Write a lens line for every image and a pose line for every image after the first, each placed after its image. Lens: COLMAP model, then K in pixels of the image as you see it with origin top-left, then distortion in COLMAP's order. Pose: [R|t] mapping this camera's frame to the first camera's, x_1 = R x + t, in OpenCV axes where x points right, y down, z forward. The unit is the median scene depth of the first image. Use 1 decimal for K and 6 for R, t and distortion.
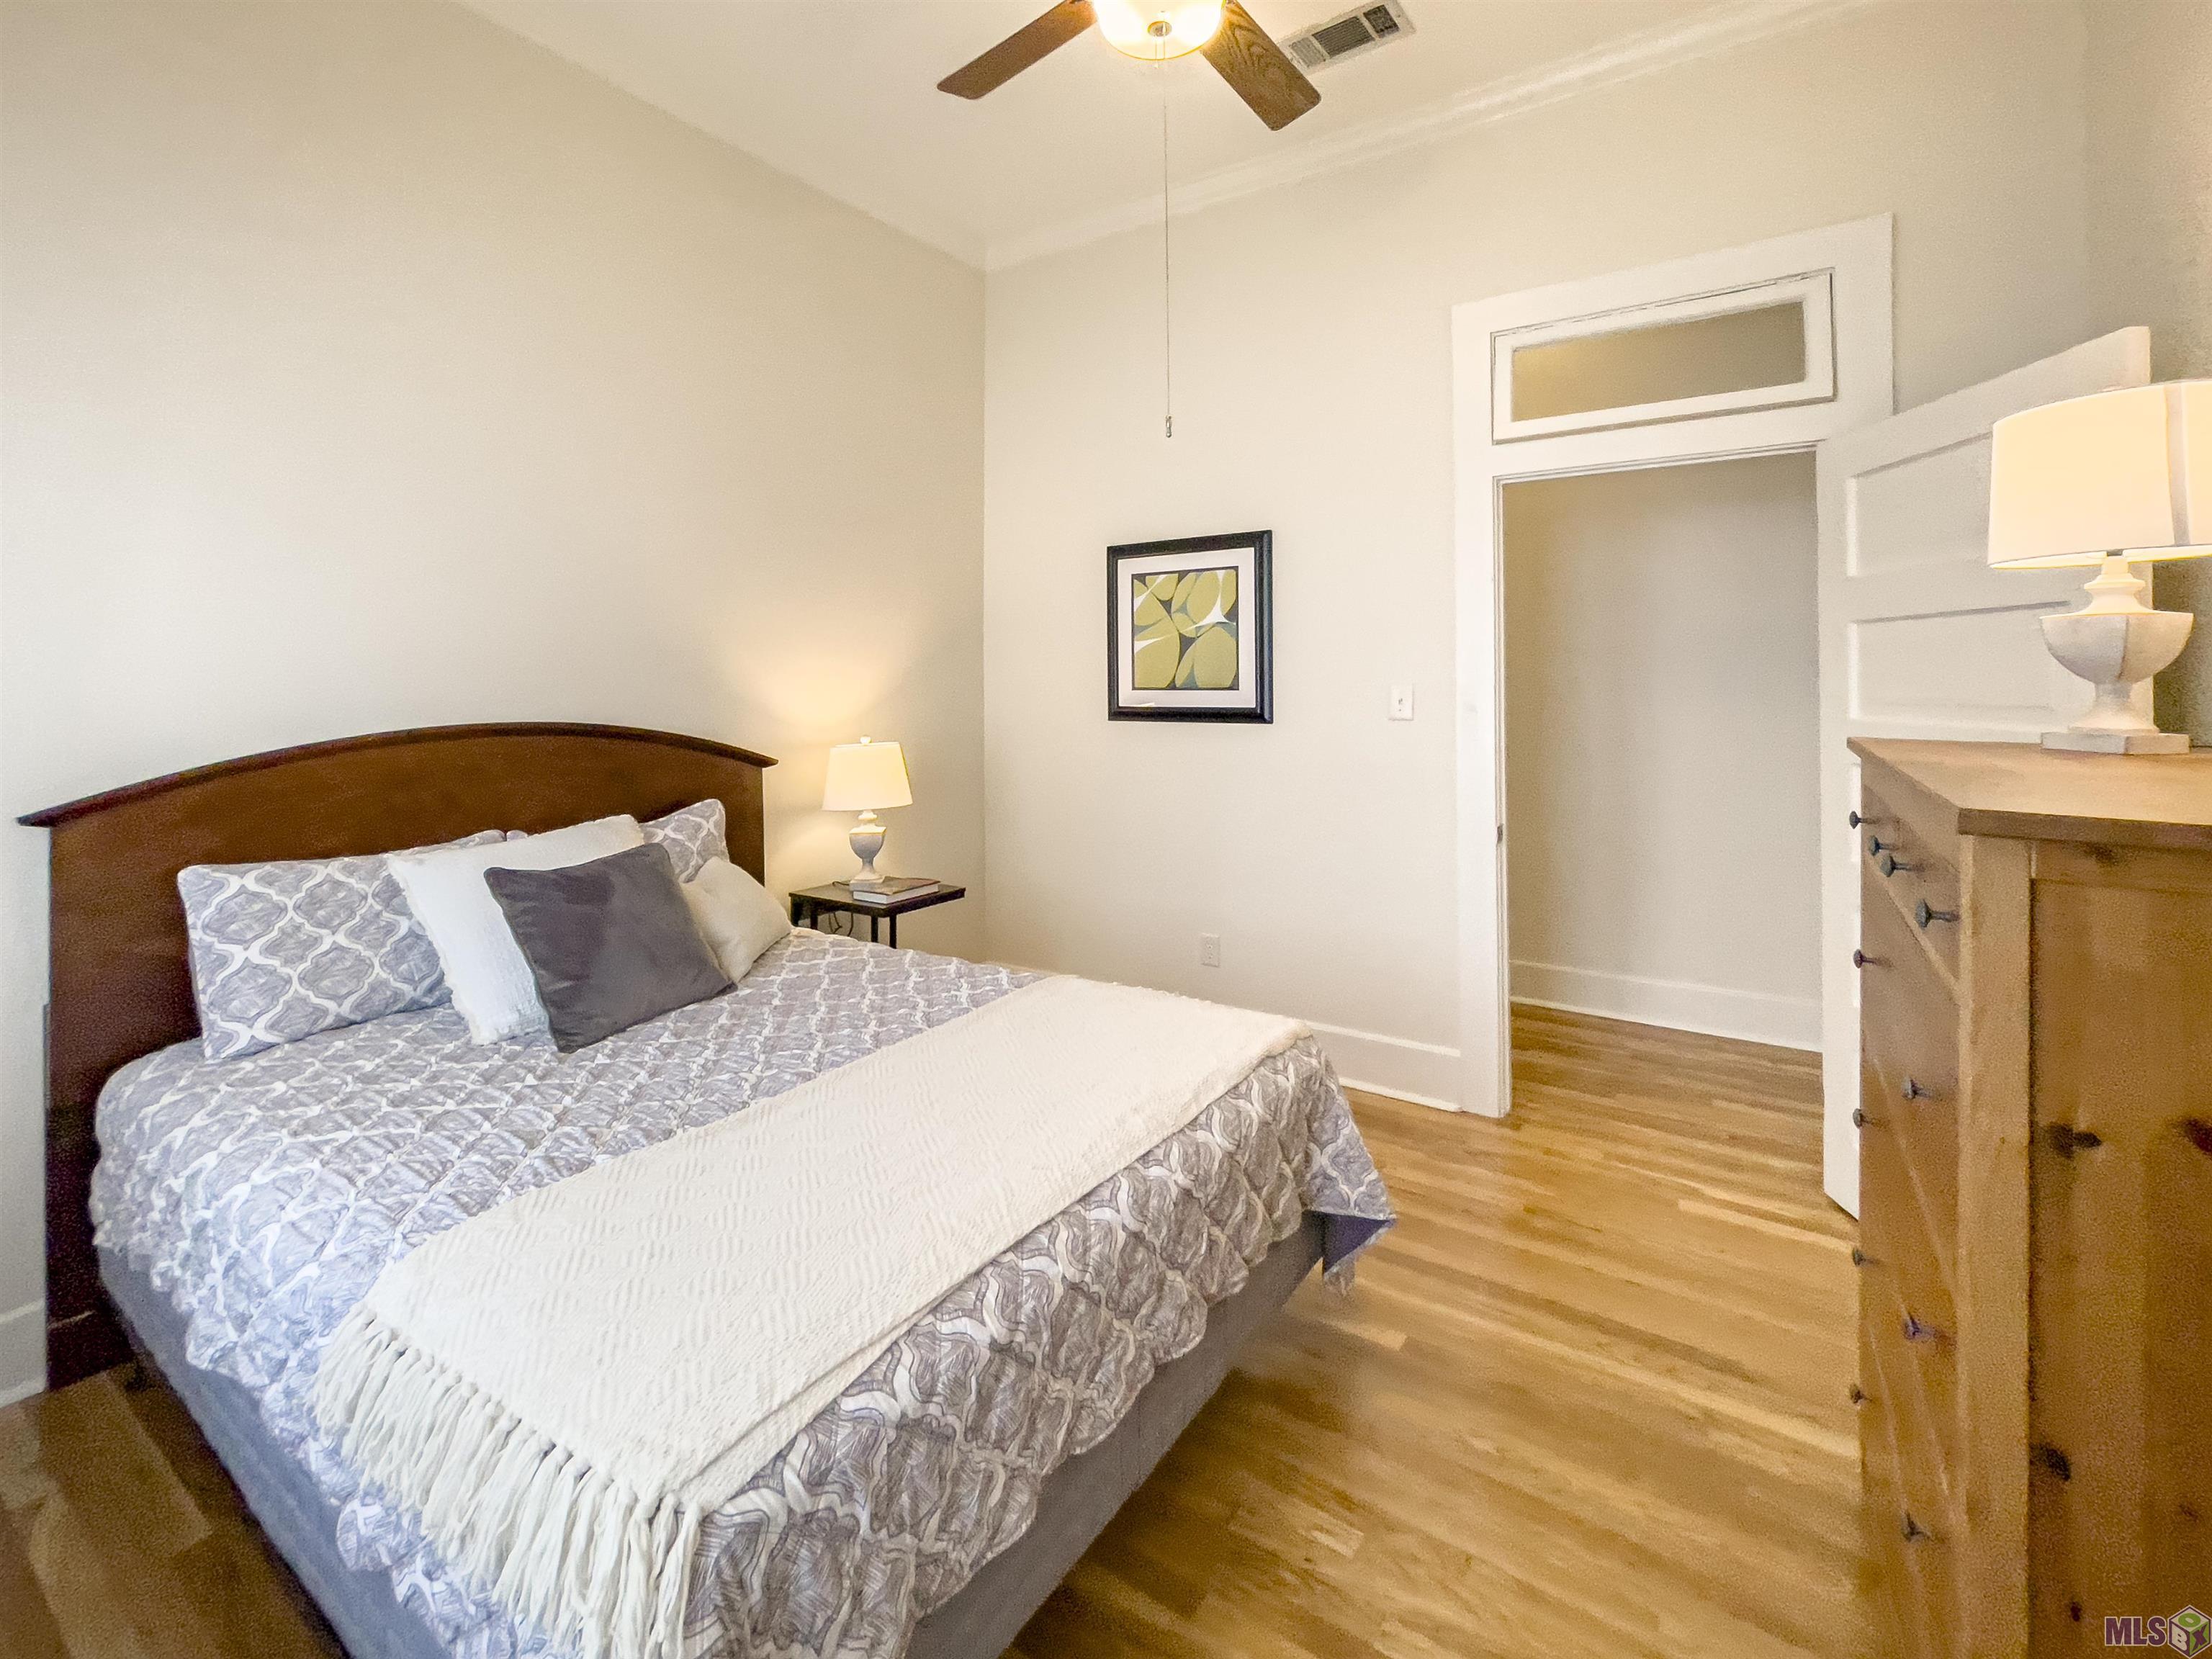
lens RADIAL K [[957.4, 0, 1097.5], [0, 957.4, 828.0], [0, 0, 1]] dist [0.000354, 0.000035]
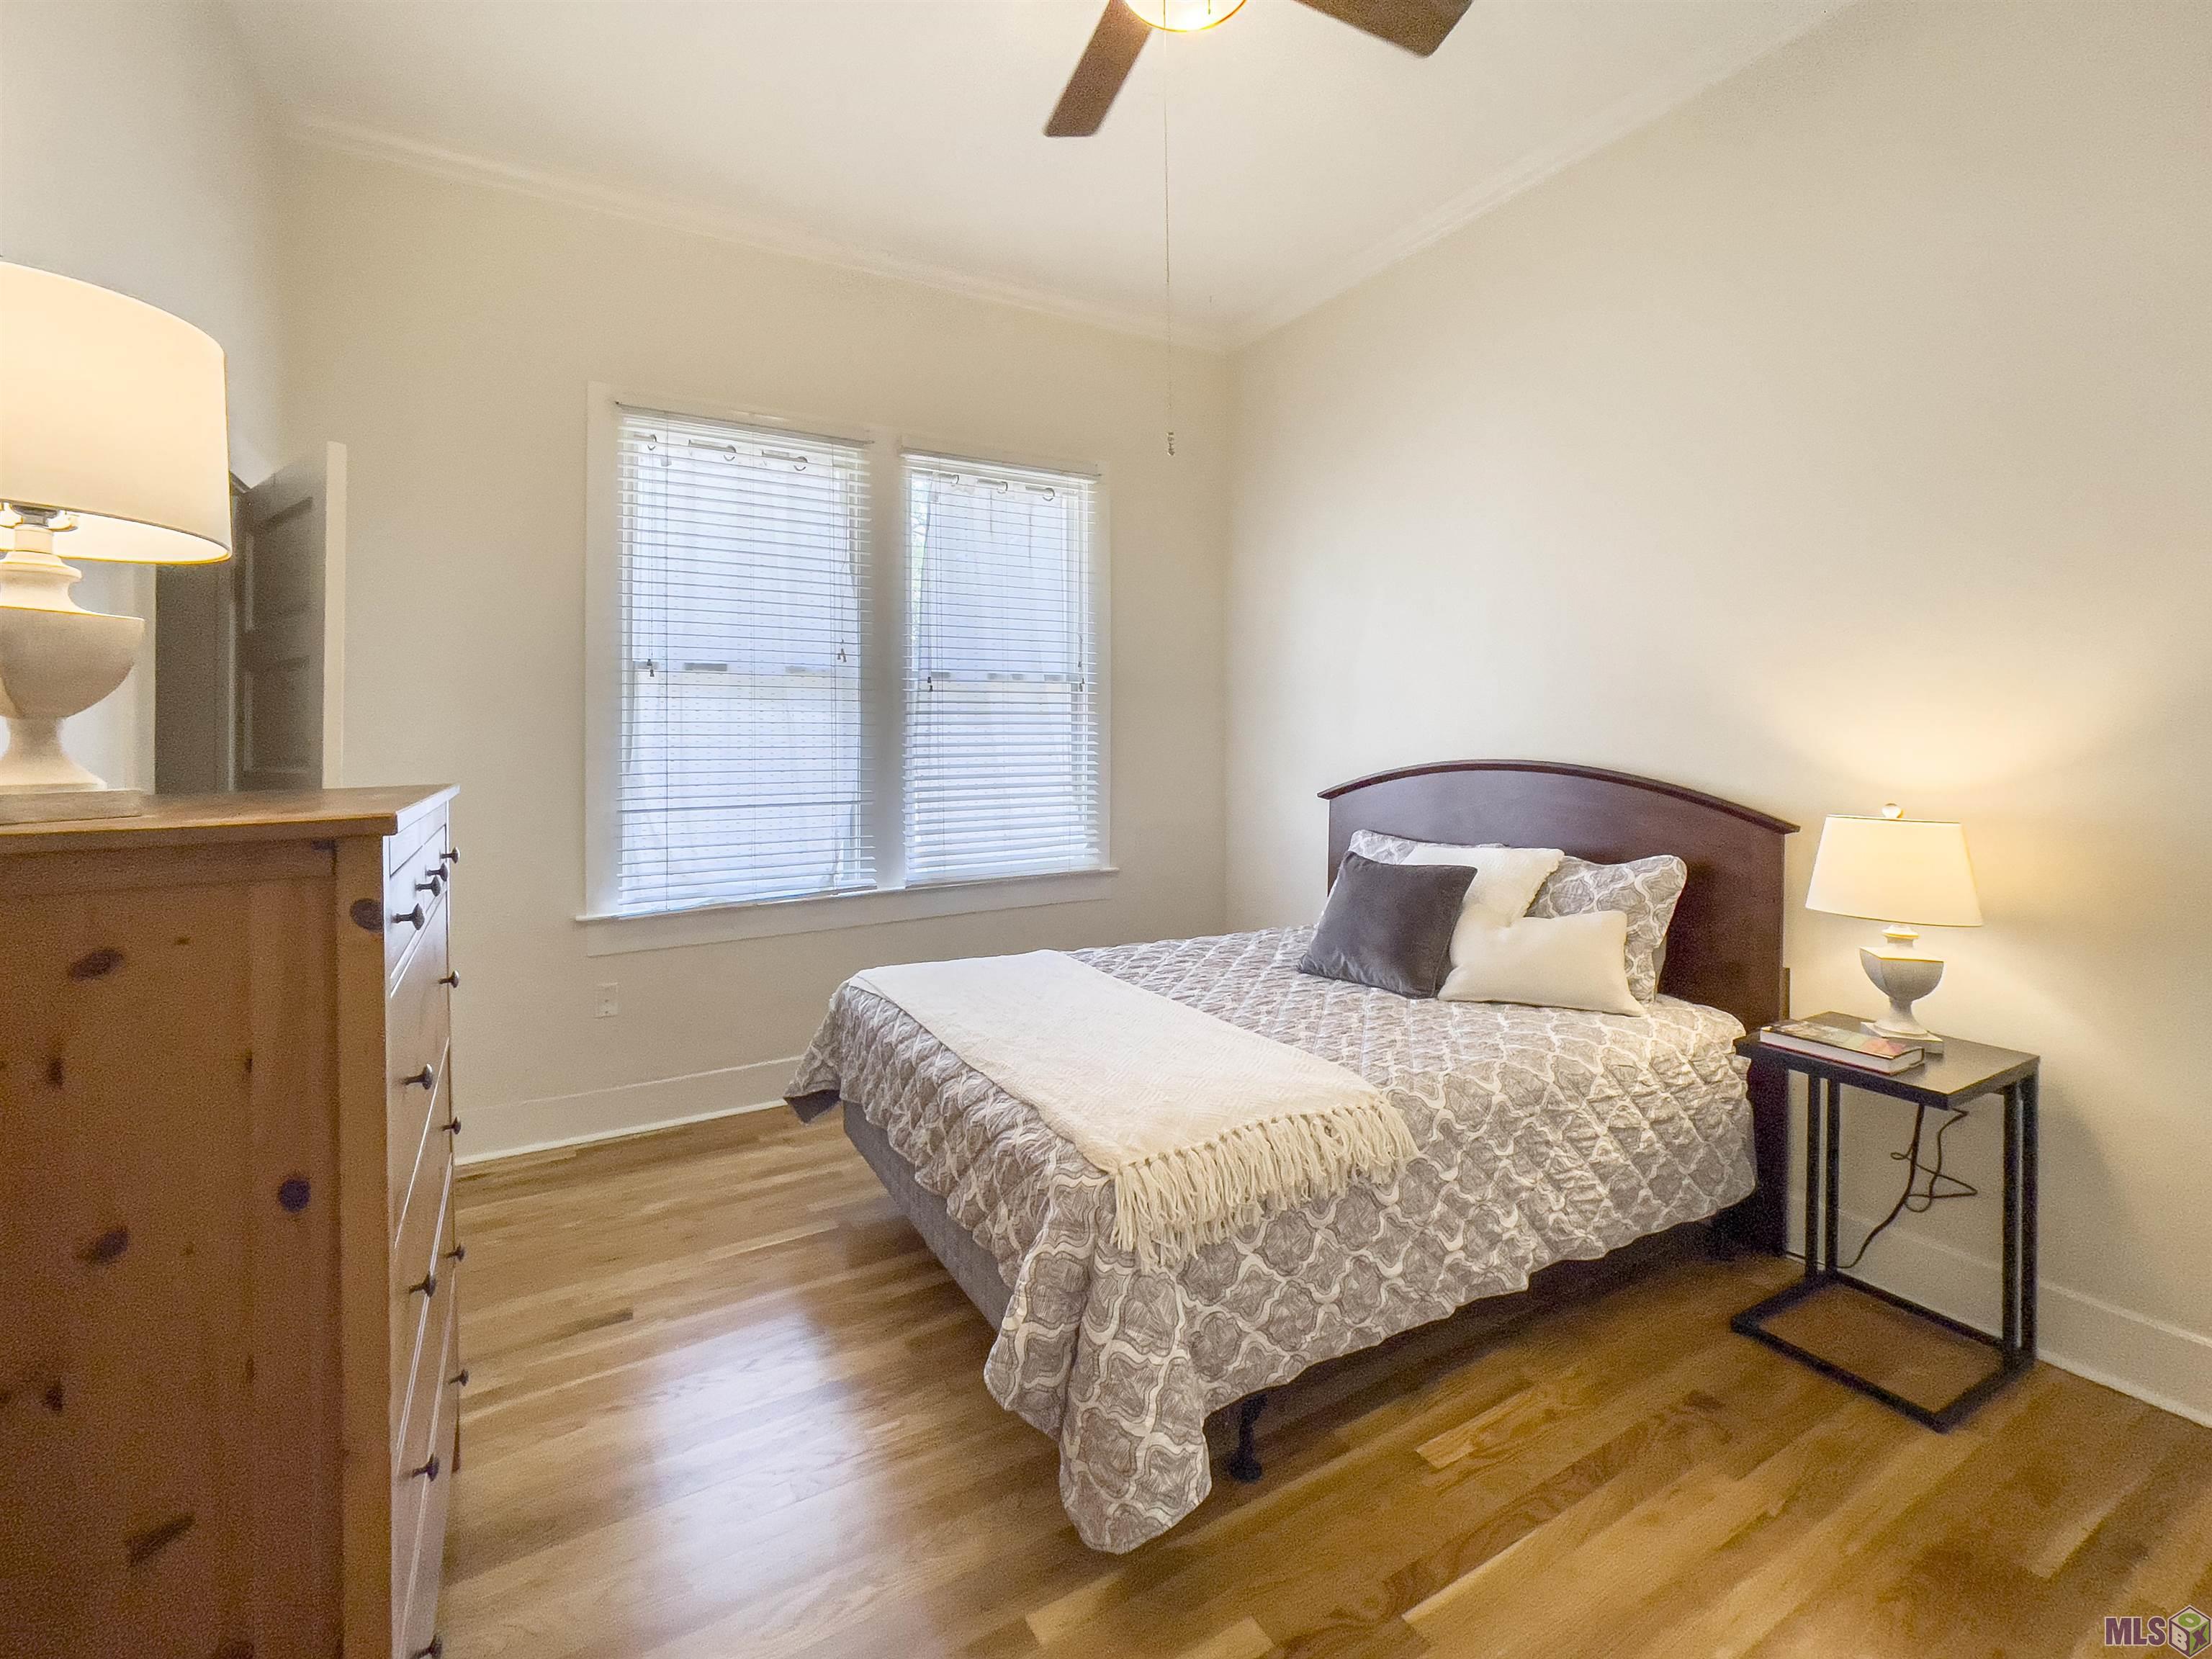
lens RADIAL K [[957.4, 0, 1097.5], [0, 957.4, 828.0], [0, 0, 1]] dist [0.000354, 0.000035]
pose [[-0.433725, 0.087821, -0.896755, 0.958245], [-0.119493, 0.980842, 0.153850, -0.196152], [0.893087, 0.173884, -0.414922, 1.338697]]
